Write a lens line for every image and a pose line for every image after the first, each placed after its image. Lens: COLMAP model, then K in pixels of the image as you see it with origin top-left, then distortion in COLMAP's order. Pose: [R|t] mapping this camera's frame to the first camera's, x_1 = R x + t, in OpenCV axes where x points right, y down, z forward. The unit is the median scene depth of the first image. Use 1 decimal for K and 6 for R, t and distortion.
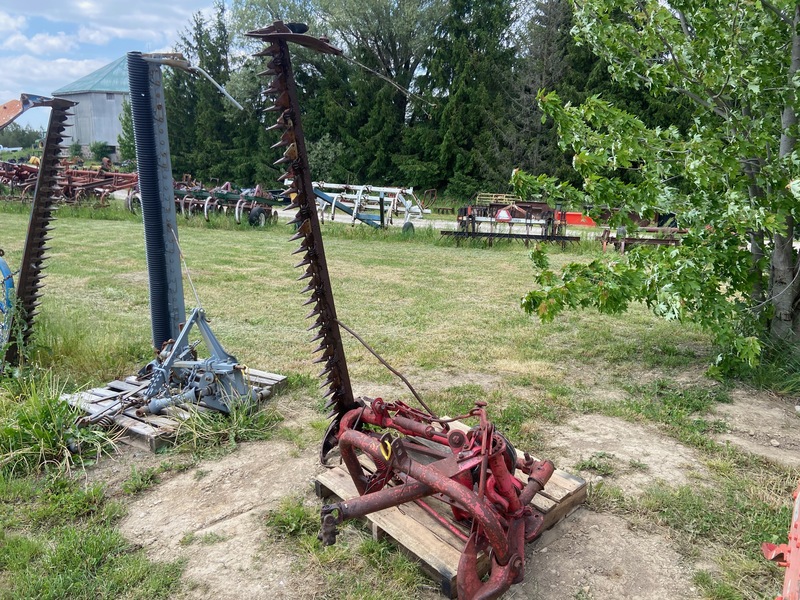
lens RADIAL K [[605.8, 0, 400.3], [0, 605.8, 285.3], [0, 0, 1]] dist [0.116138, -0.149258]
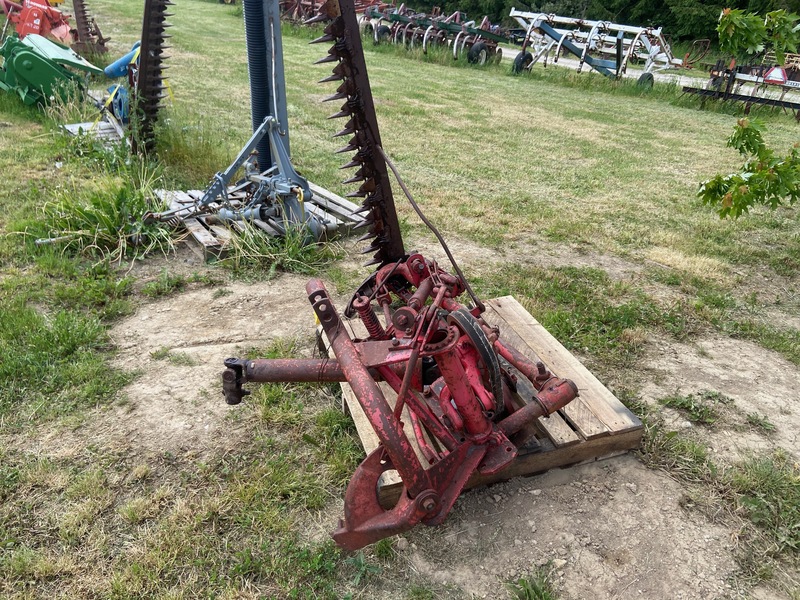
lens RADIAL K [[605.8, 0, 400.3], [0, 605.8, 285.3], [0, 0, 1]] dist [0.116138, -0.149258]
pose [[0.915964, 0.216963, -0.337545, 0.066497], [-0.134598, 0.958606, 0.250915, 0.008108], [0.378012, -0.184396, 0.907252, 0.077609]]
